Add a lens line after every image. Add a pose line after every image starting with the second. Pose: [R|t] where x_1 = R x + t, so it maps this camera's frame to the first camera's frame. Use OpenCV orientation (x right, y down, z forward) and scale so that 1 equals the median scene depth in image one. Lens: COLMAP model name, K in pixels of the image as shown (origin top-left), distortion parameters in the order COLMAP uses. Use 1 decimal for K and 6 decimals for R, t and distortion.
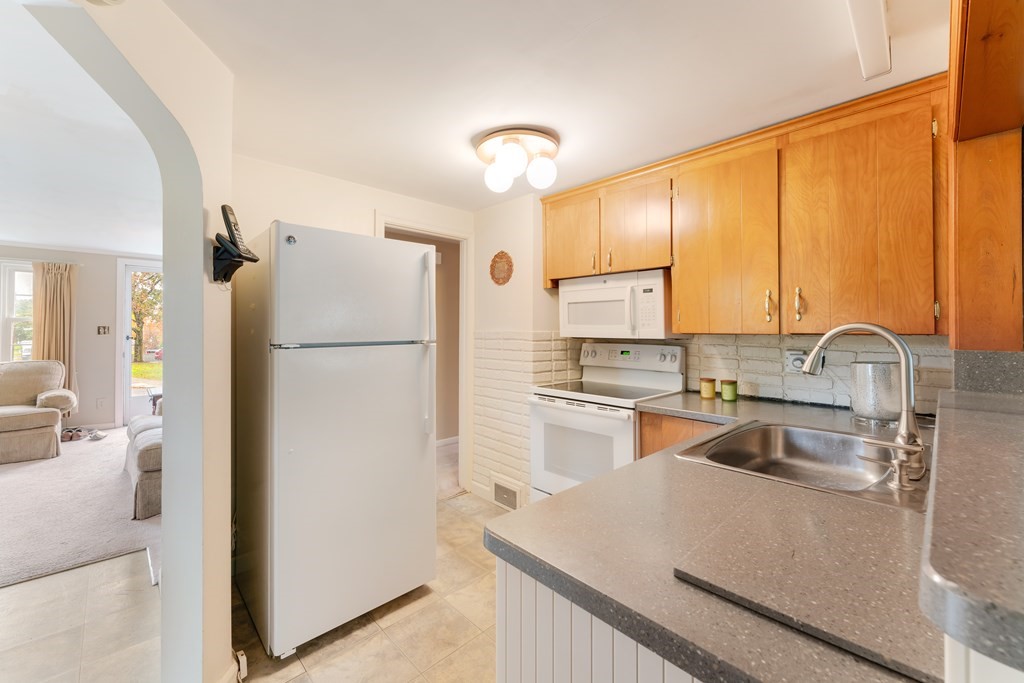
lens RADIAL K [[412.6, 0, 513.8], [0, 412.6, 330.5], [0, 0, 1]] dist [-0.001100, -0.000158]
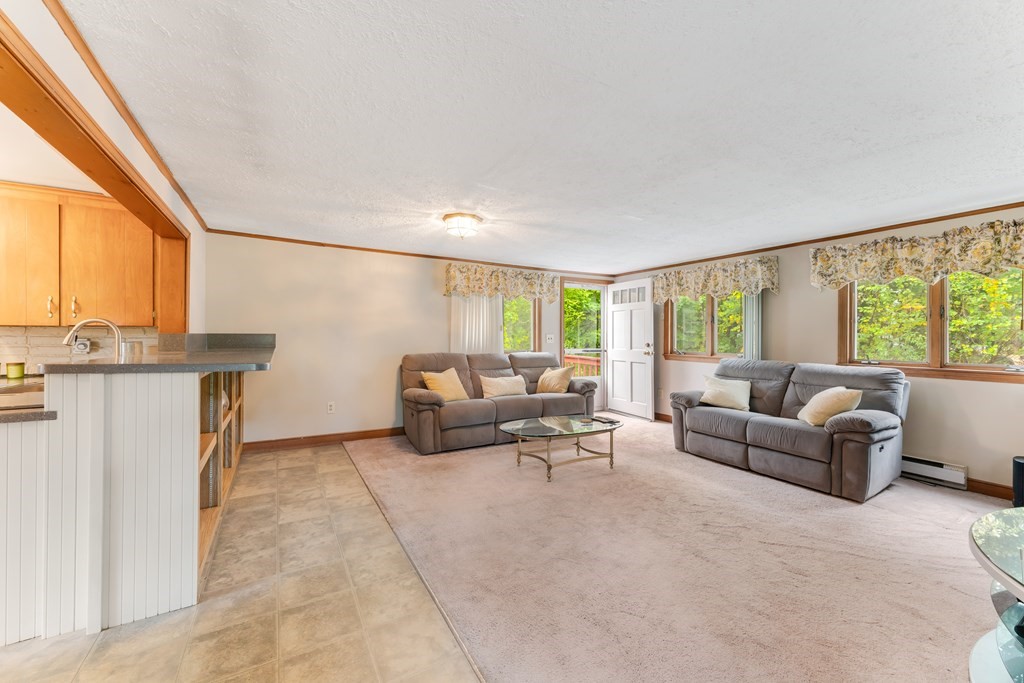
lens RADIAL K [[412.6, 0, 513.8], [0, 412.6, 330.5], [0, 0, 1]] dist [-0.001100, -0.000158]
pose [[0.234843, 0.007236, 0.972006, -0.327690], [-0.006213, 0.999963, -0.005943, 0.018151], [-0.972014, -0.004643, 0.234879, -0.735897]]
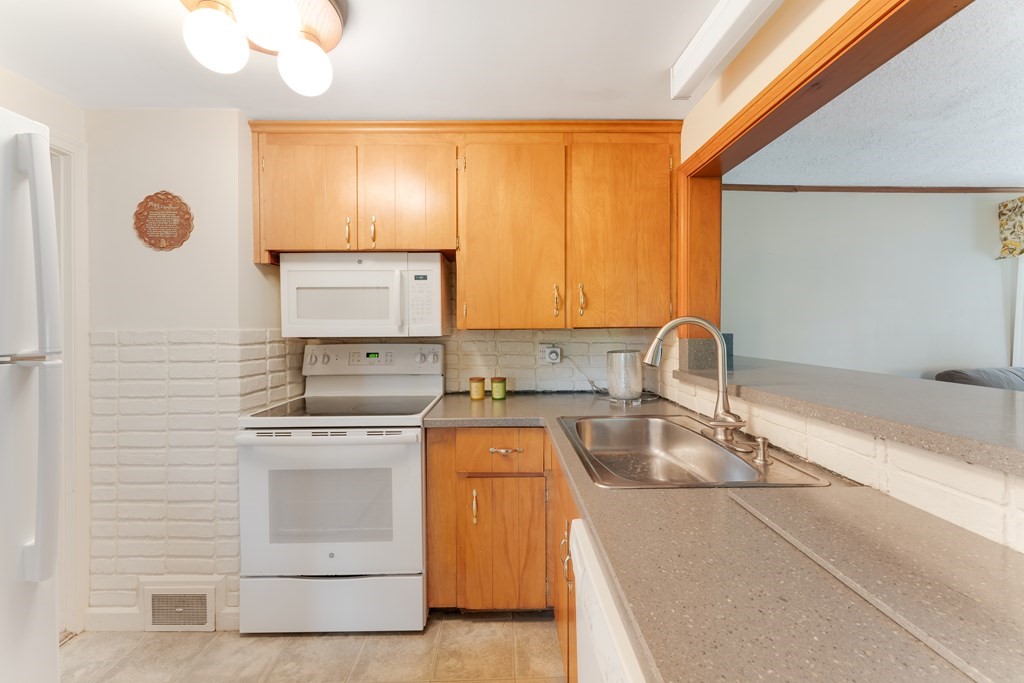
lens RADIAL K [[412.6, 0, 513.8], [0, 412.6, 330.5], [0, 0, 1]] dist [-0.001100, -0.000158]
pose [[0.683825, -0.015214, 0.729487, -0.140528], [0.010361, 0.999884, 0.011140, 0.000865], [-0.729572, -0.000060, 0.683904, 0.296390]]
